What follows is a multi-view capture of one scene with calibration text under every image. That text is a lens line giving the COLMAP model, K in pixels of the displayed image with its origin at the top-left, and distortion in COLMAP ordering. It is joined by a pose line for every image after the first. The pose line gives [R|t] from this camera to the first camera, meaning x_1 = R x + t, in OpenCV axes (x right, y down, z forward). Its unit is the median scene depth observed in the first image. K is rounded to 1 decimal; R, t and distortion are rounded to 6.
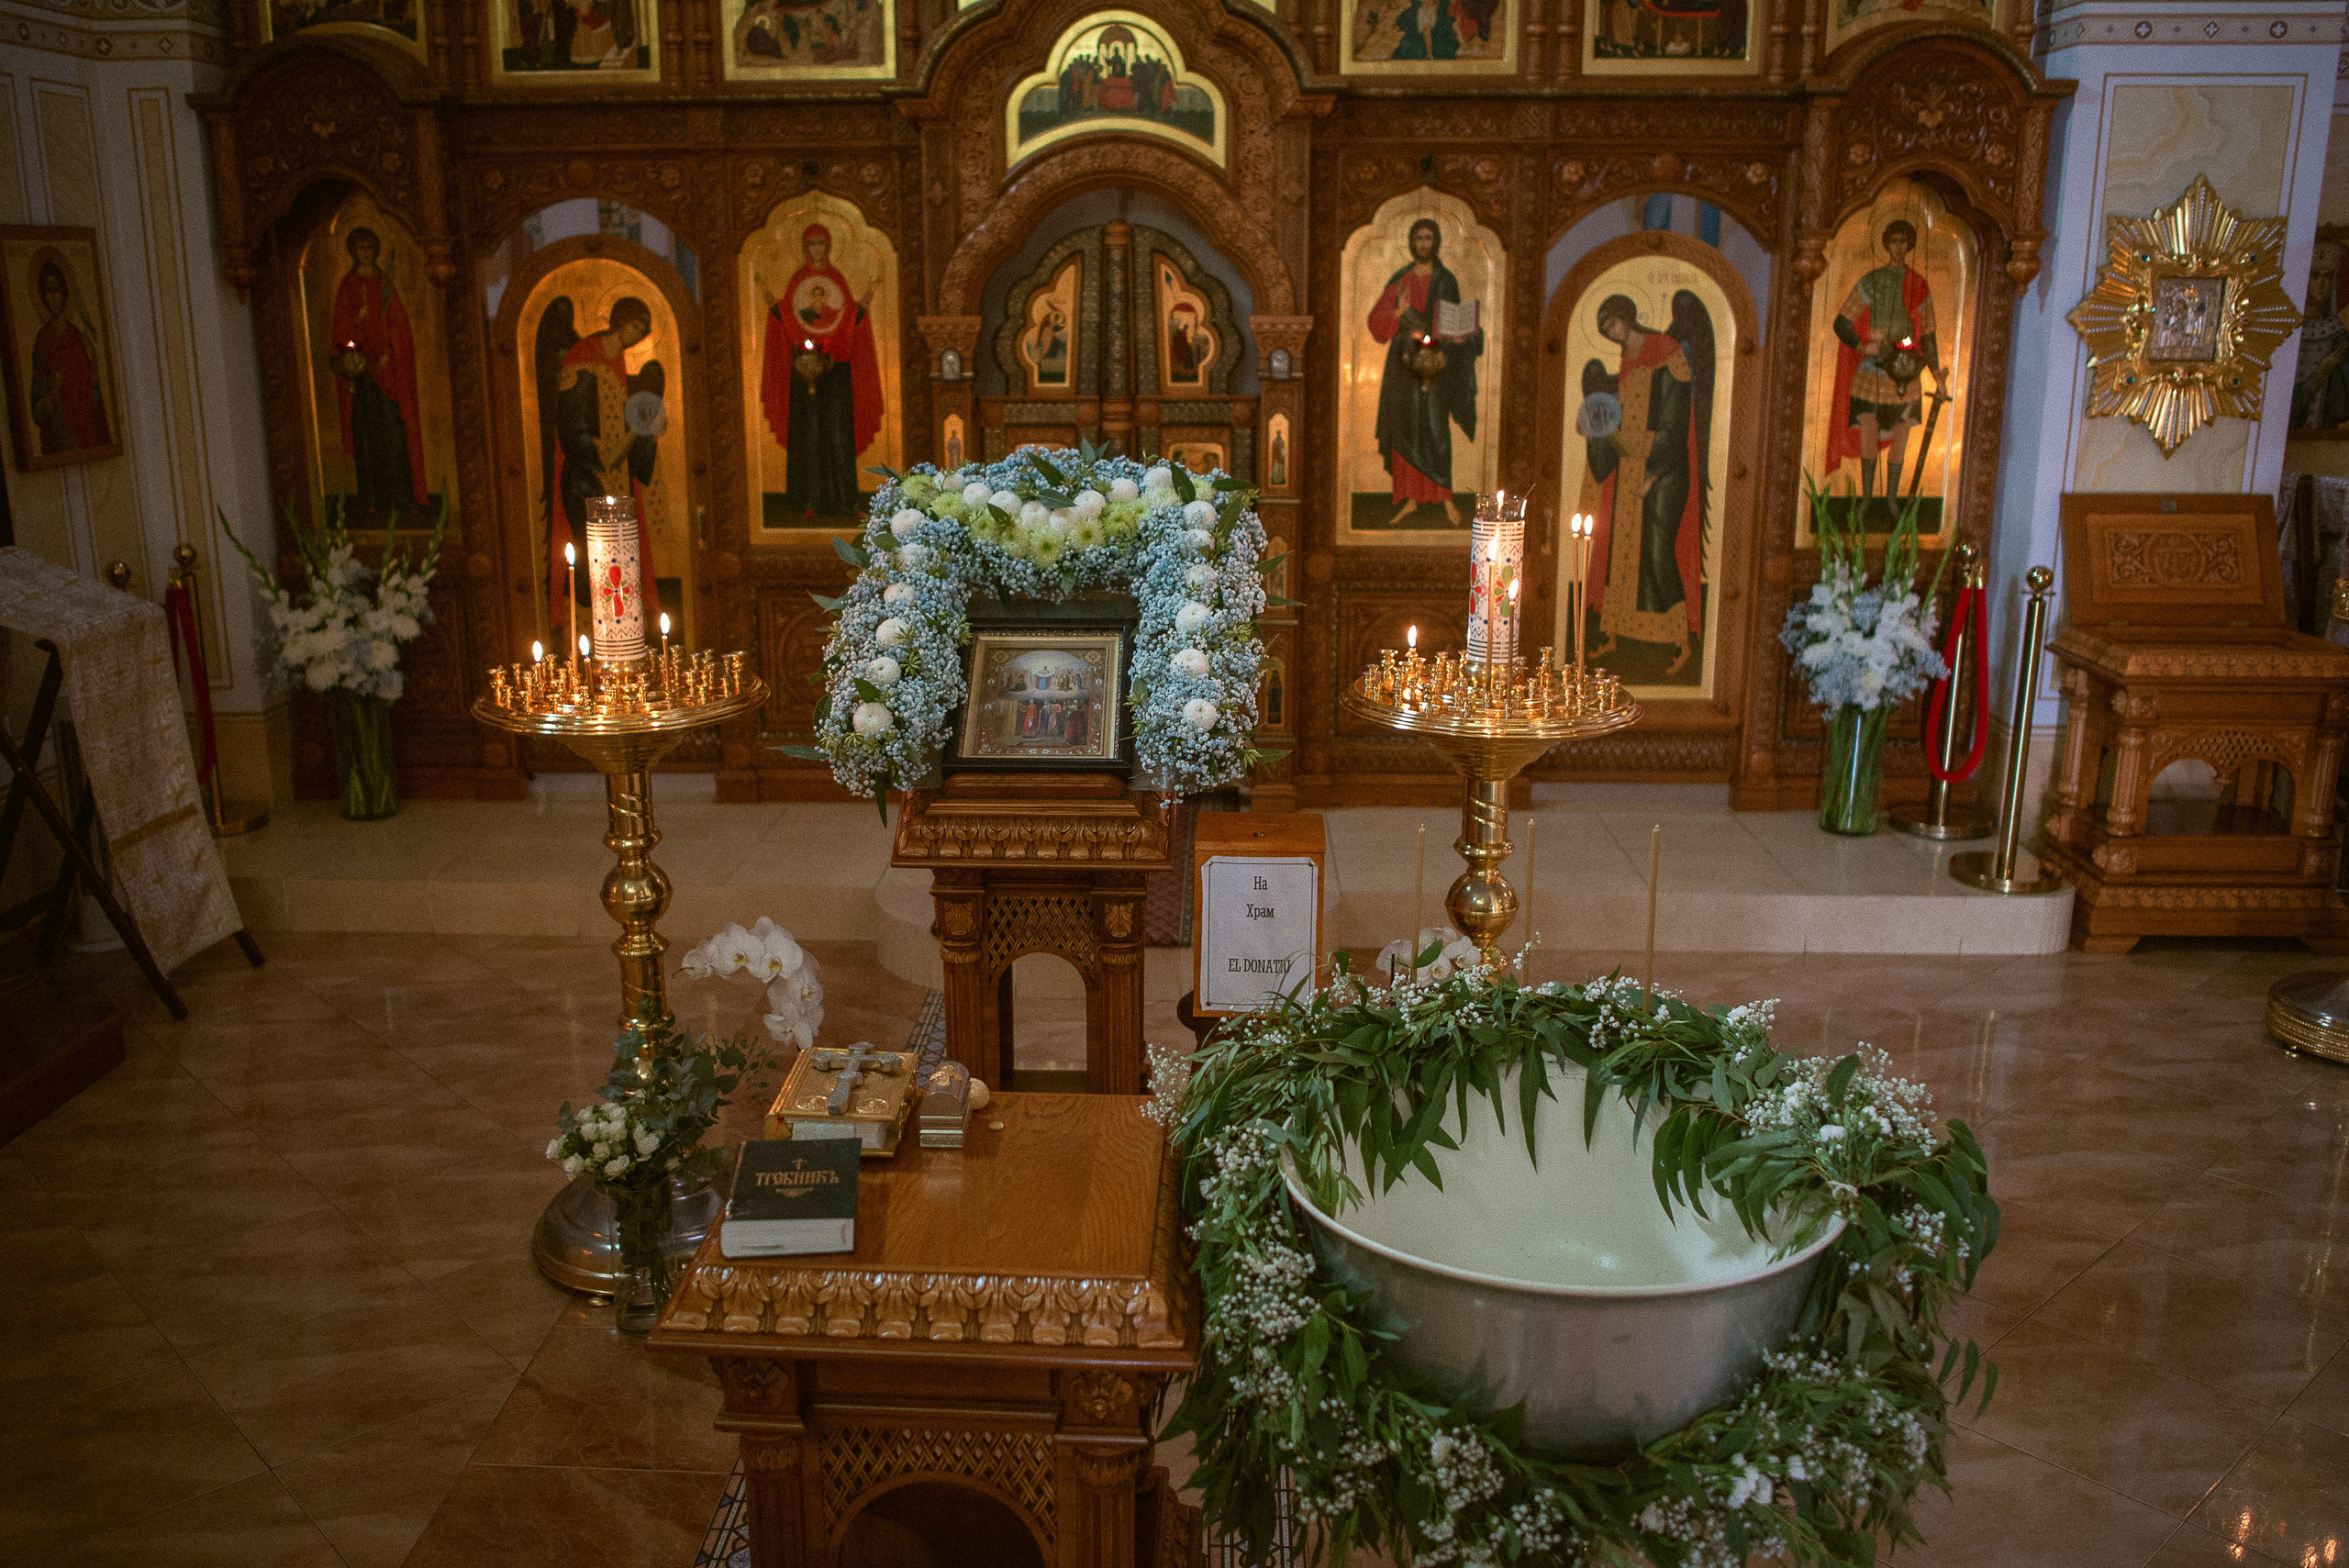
lens RADIAL K [[1885.3, 0, 1173.0], [0, 1885.3, 739.9], [0, 0, 1]] dist [-0.036490, 0.005959]
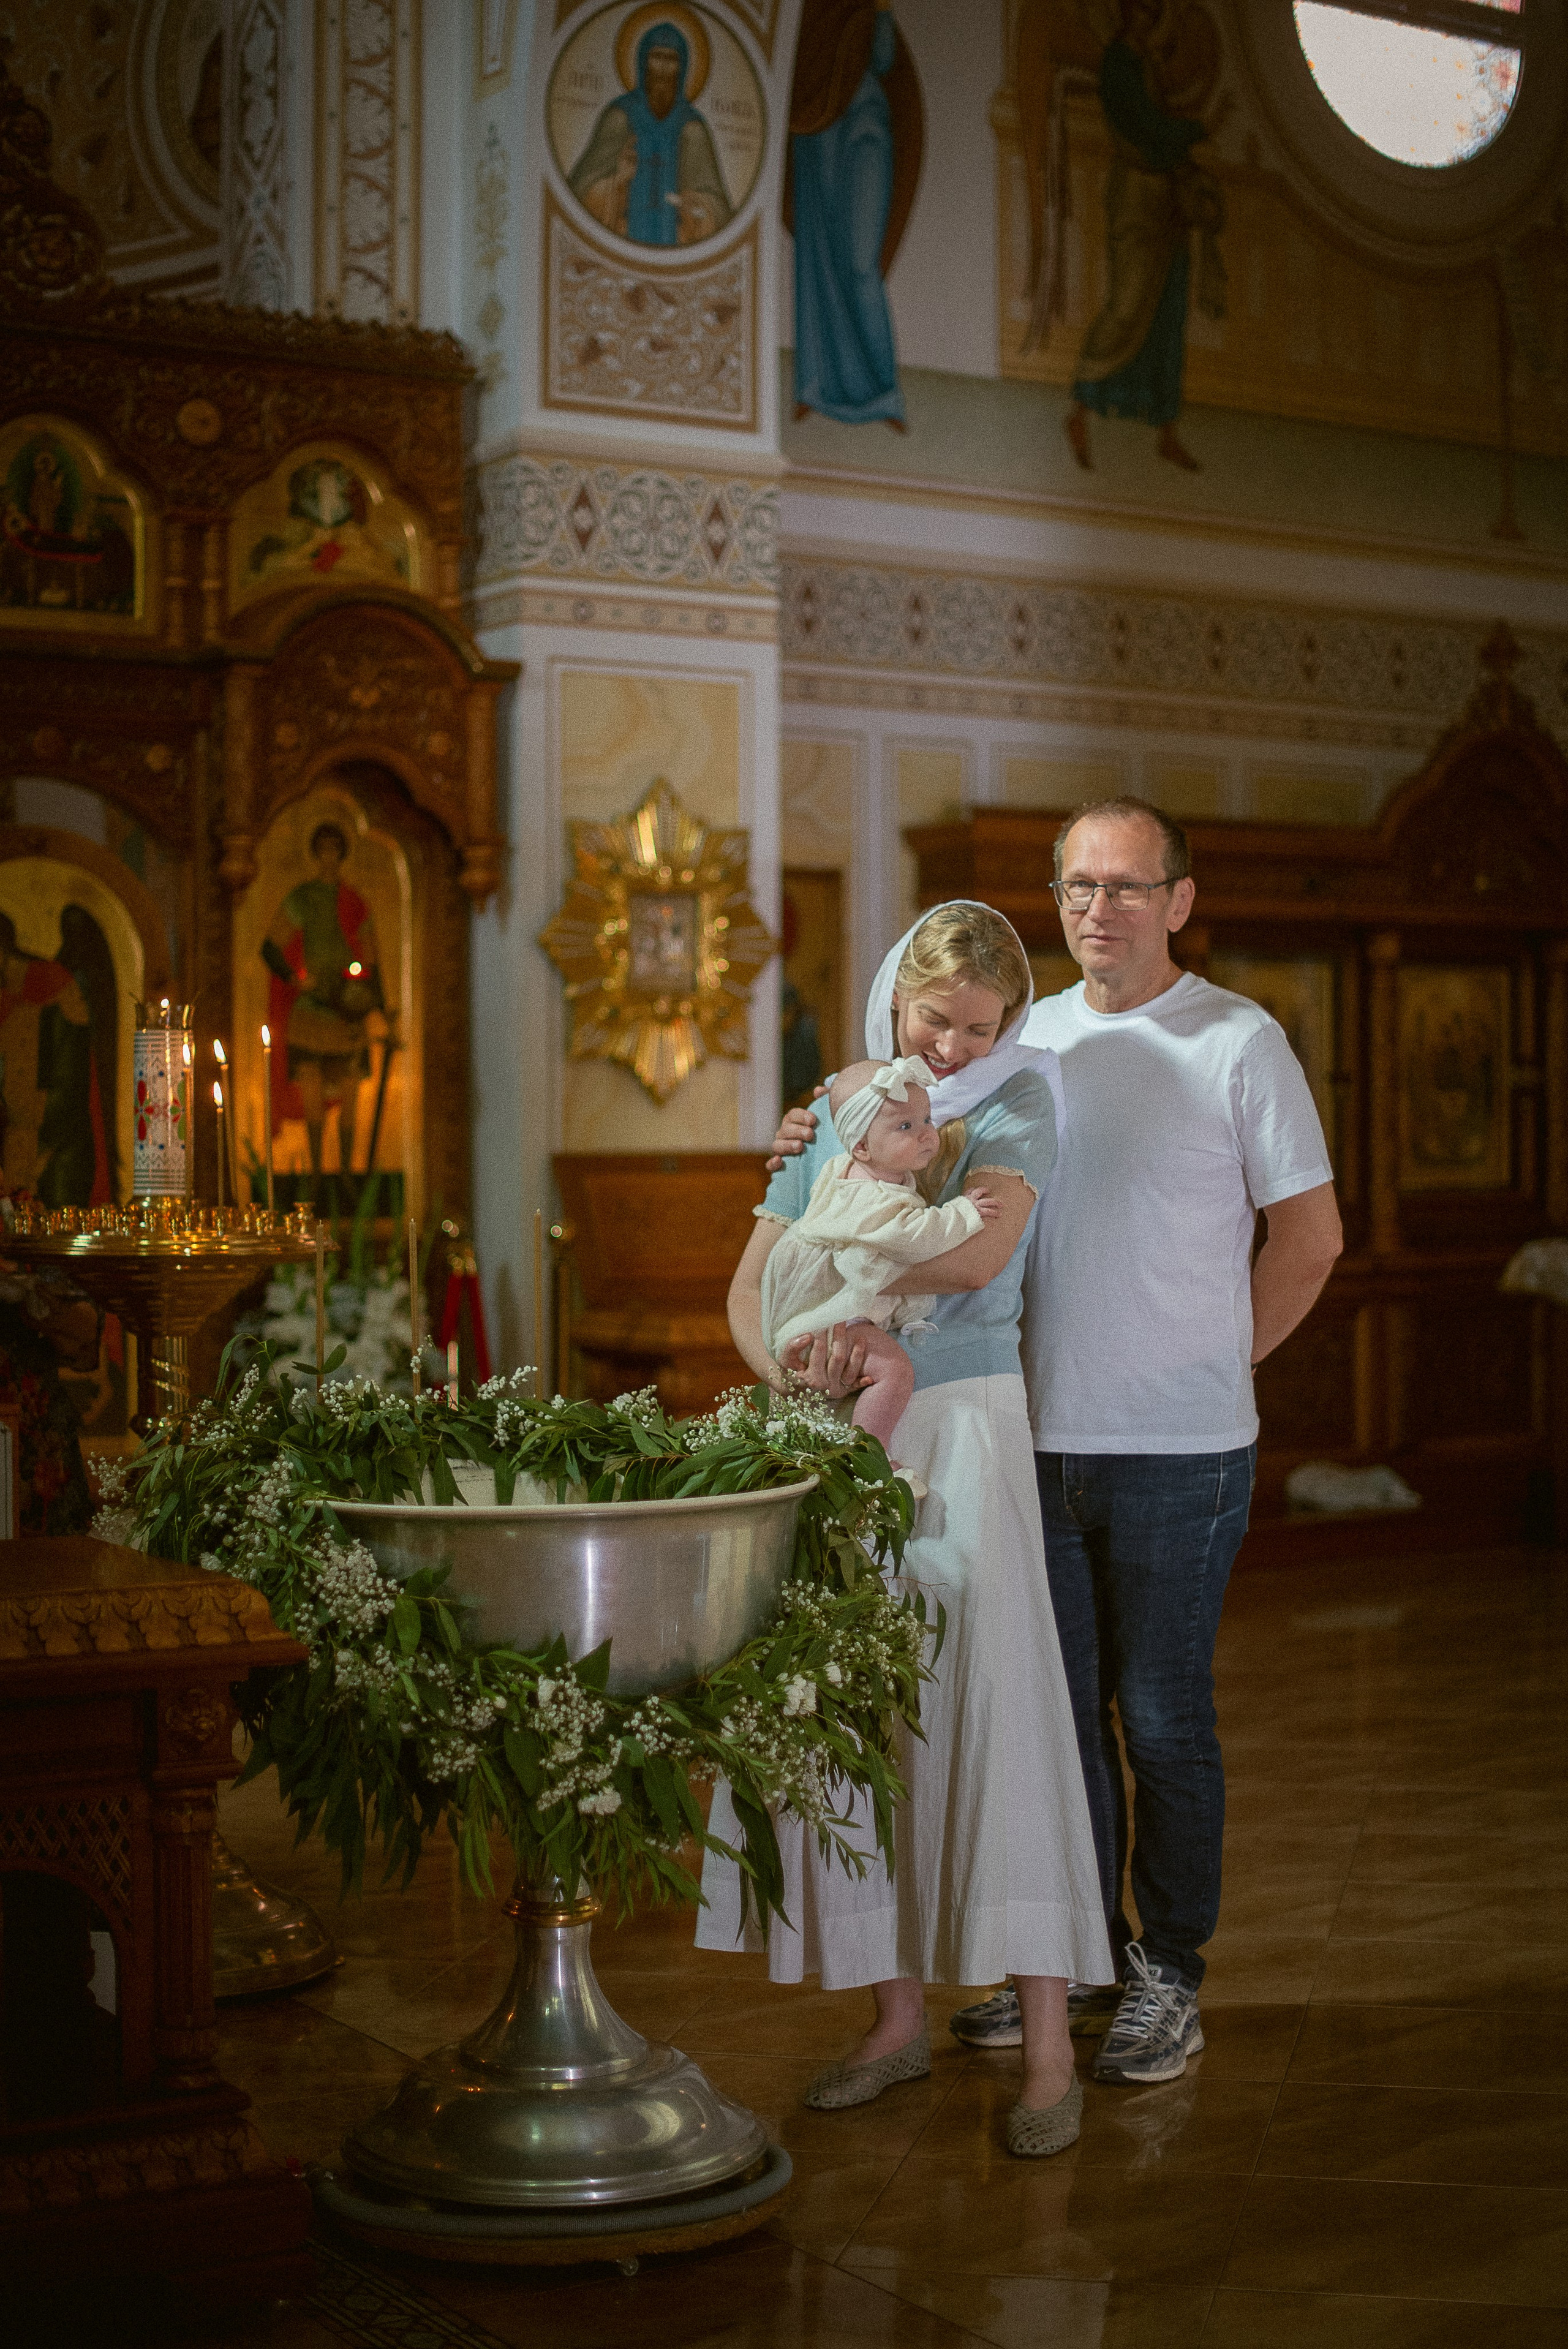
lens RADIAL K [[3289.6, 0, 676.5], [0, 3289.6, 1173.9], [0, 0, 1]] dist [-0.115076, 0.083382]
pose [[0.839184, -0.012147, 0.543712, -0.255430], [0.130103, 0.975205, -0.179020, 0.140913], [-0.528056, 0.220969, 0.819957, -0.194797]]
